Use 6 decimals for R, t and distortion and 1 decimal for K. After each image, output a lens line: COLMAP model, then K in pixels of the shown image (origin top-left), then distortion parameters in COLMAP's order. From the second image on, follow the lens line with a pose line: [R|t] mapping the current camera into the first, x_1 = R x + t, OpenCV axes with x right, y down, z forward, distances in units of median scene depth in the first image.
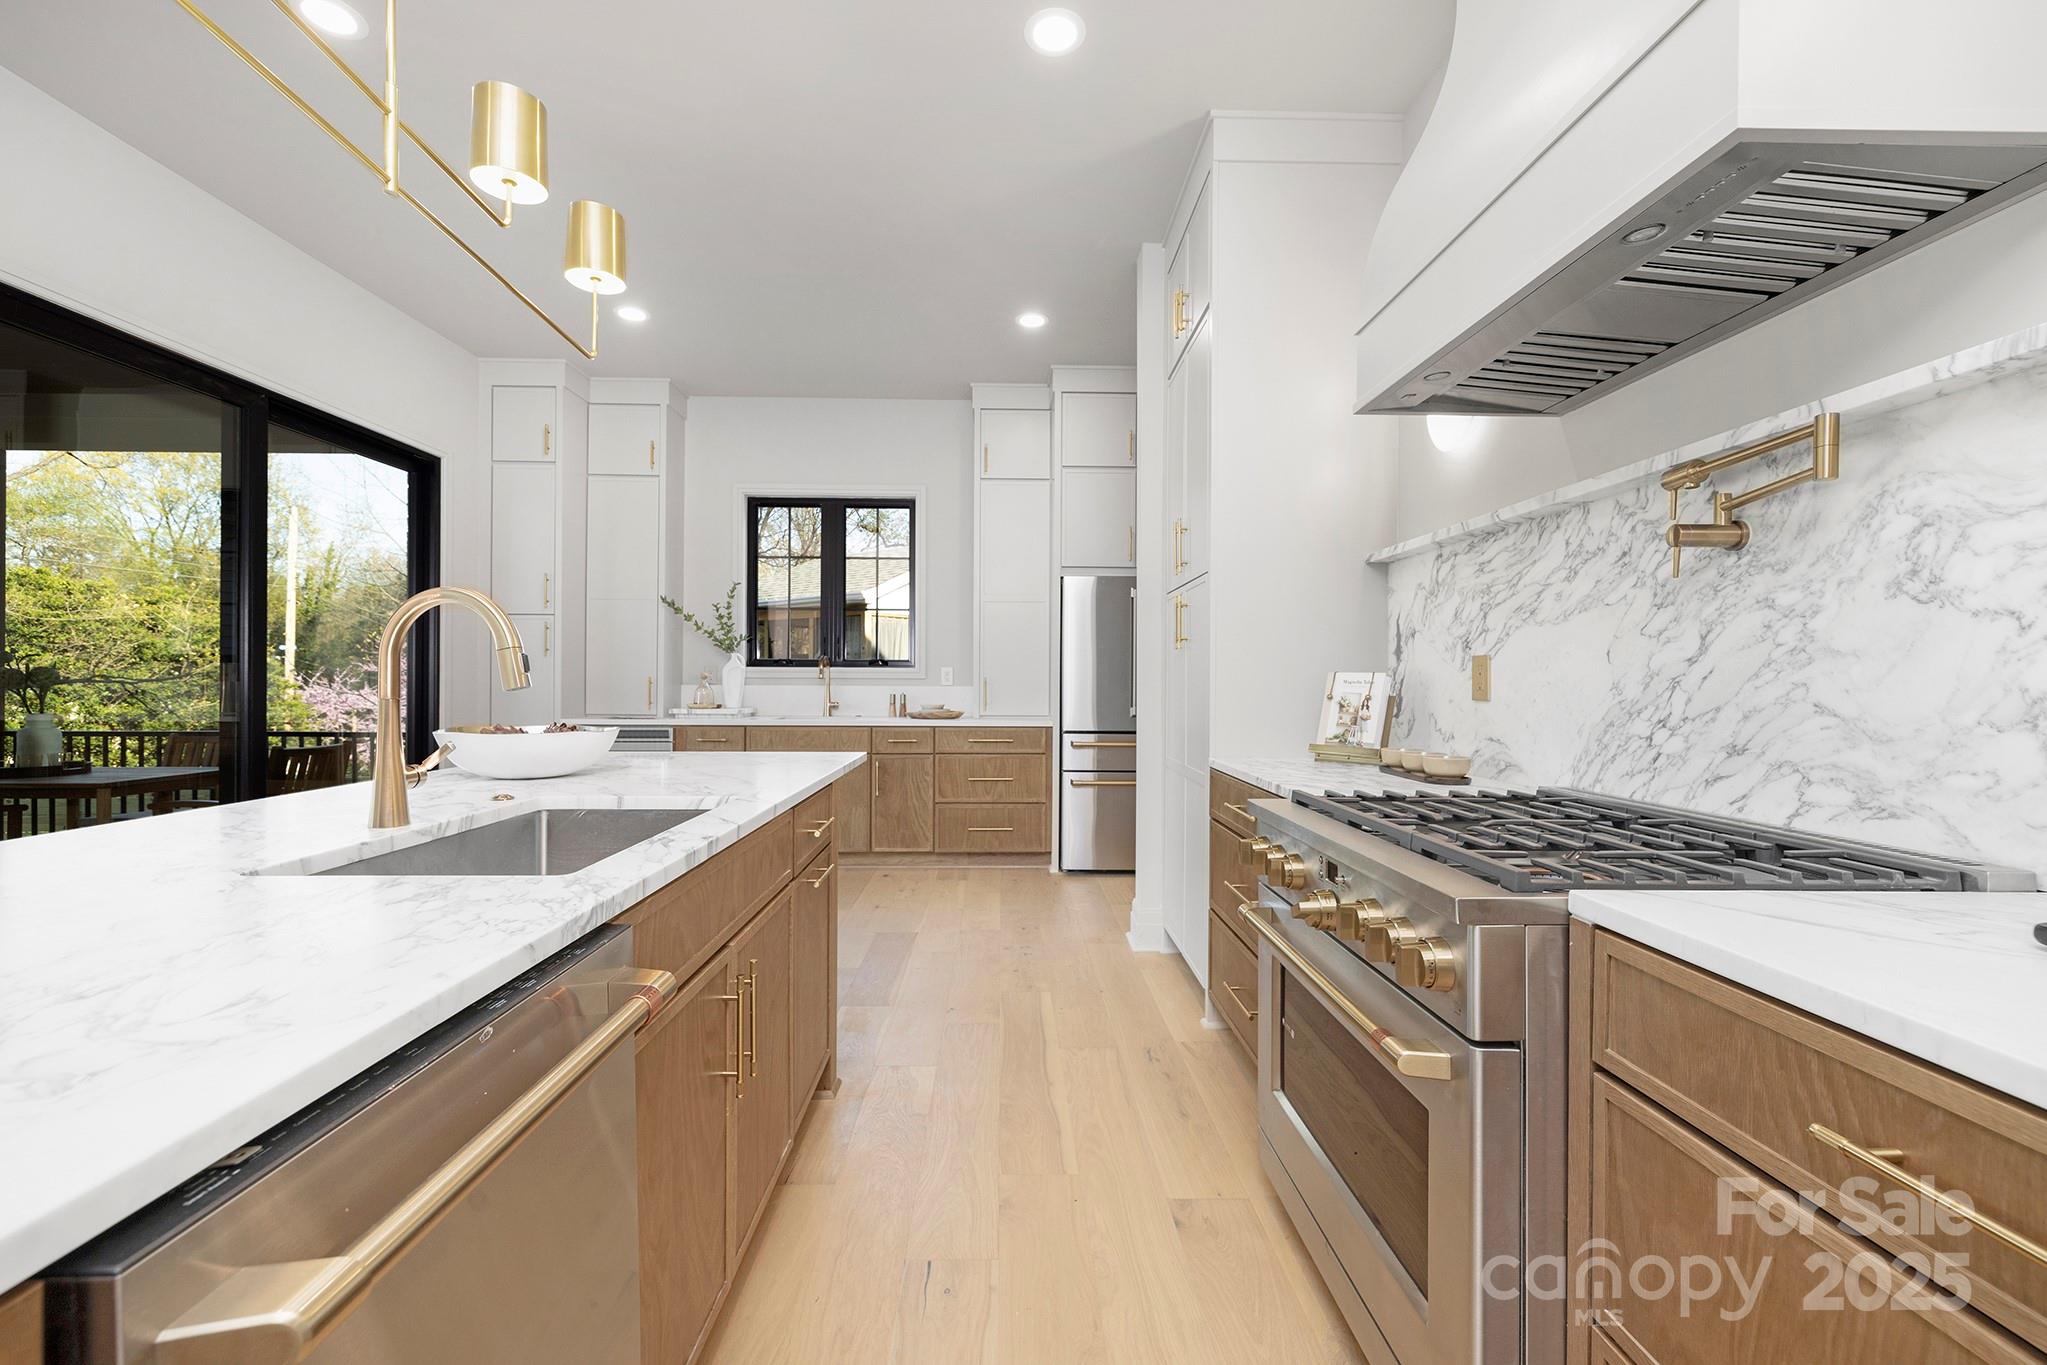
lens RADIAL K [[881.2, 0, 1021.6], [0, 881.2, 676.3], [0, 0, 1]] dist [-0.004637, 0.001635]
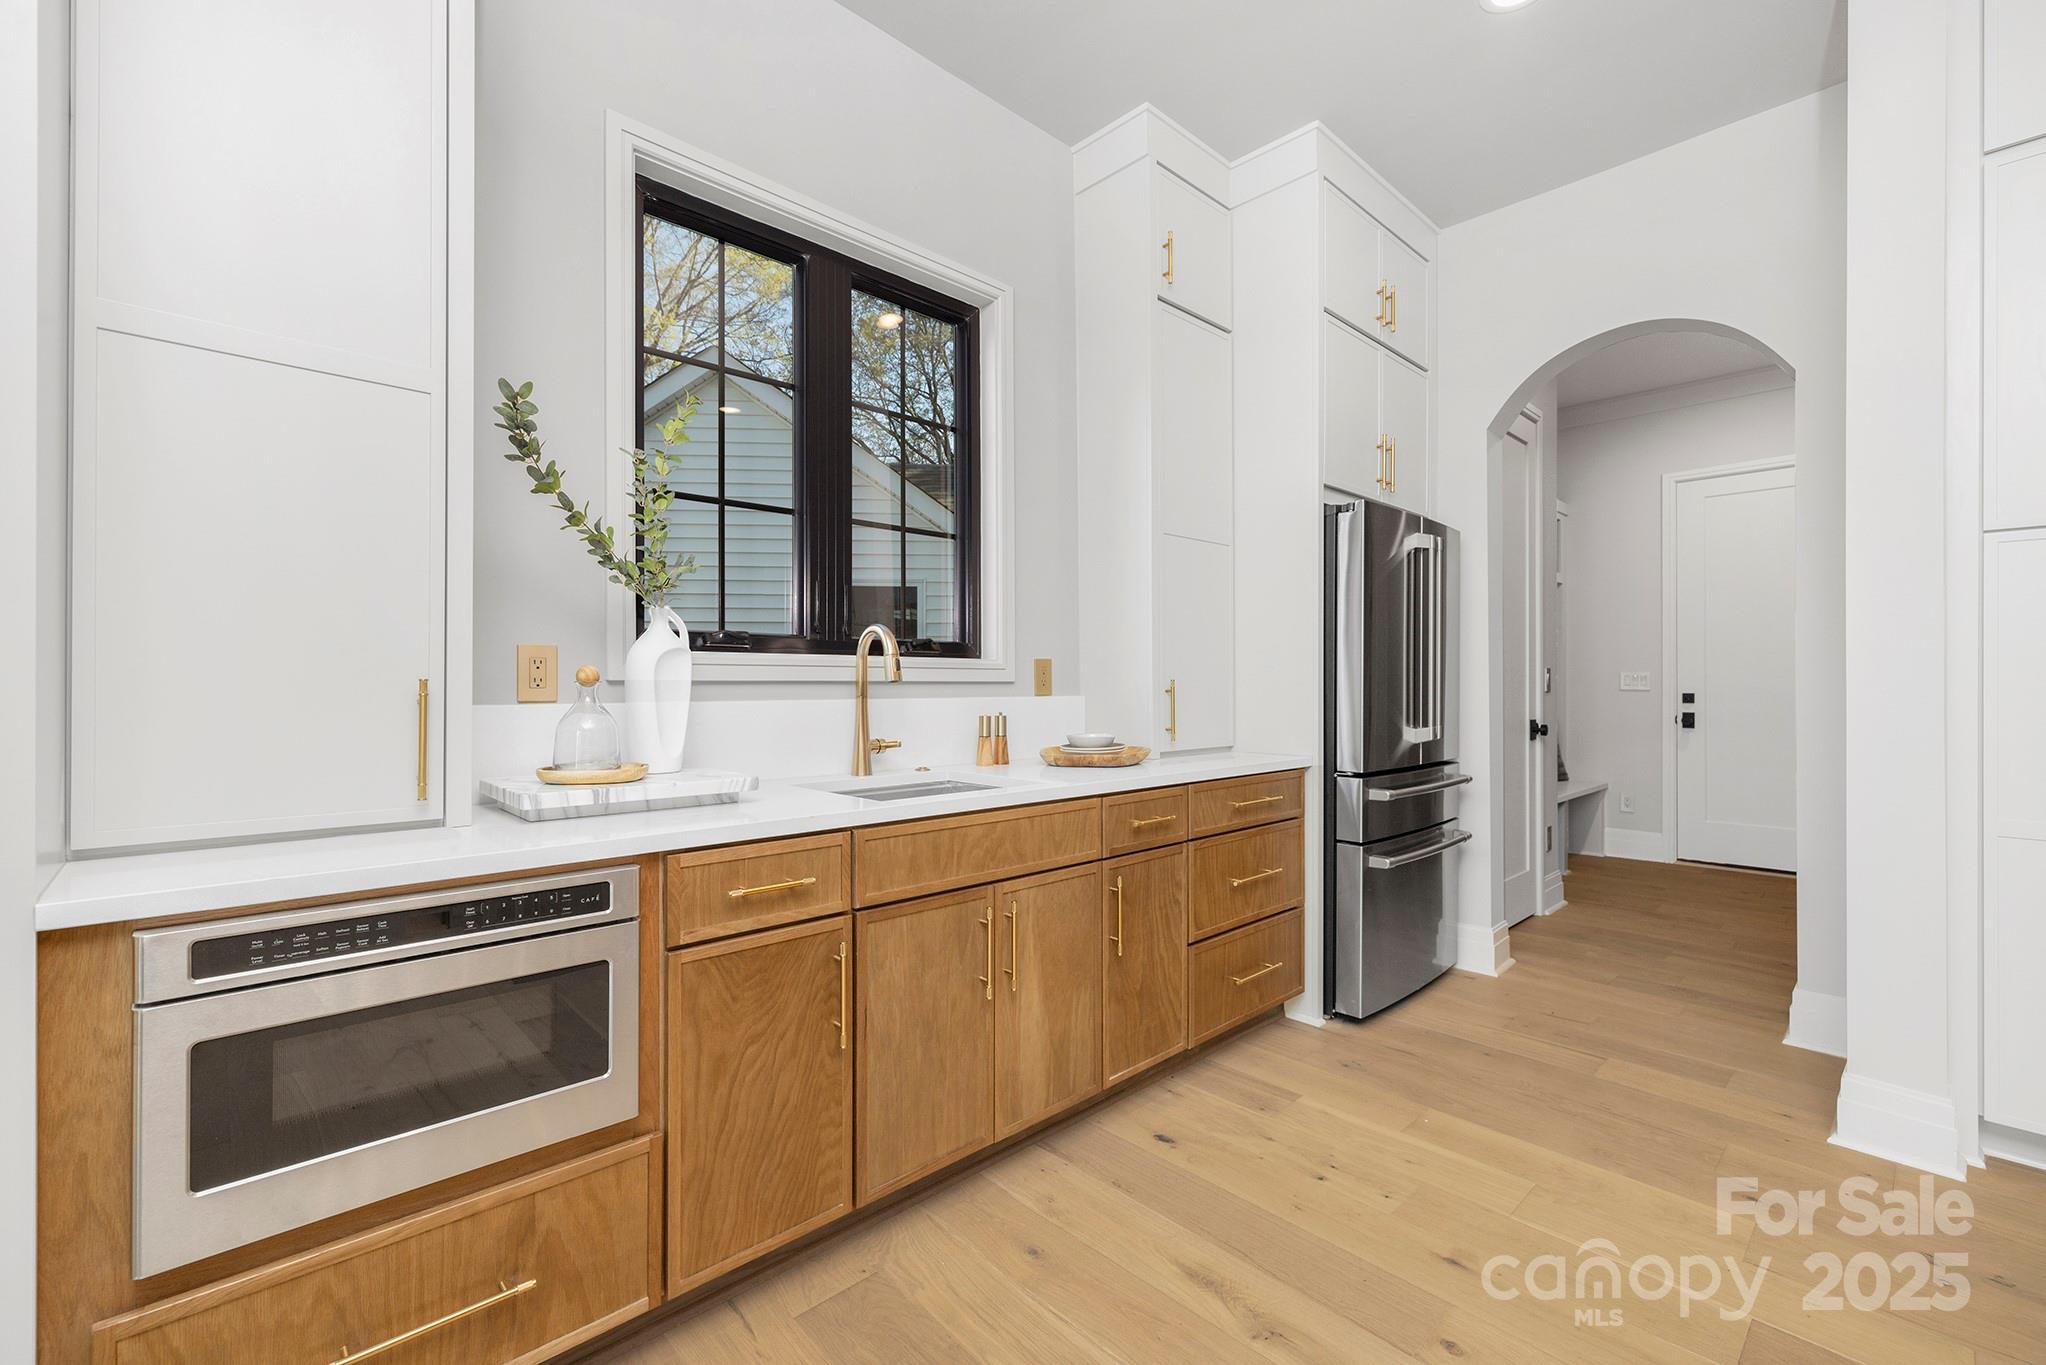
lens RADIAL K [[880.8, 0, 1027.8], [0, 880.8, 684.4], [0, 0, 1]] dist [-0.004637, 0.001635]
pose [[0.733908, -0.002339, 0.679245, -0.480347], [0.001720, 0.999997, 0.001585, 0.001997], [-0.679247, 0.000004, 0.733910, 0.701961]]
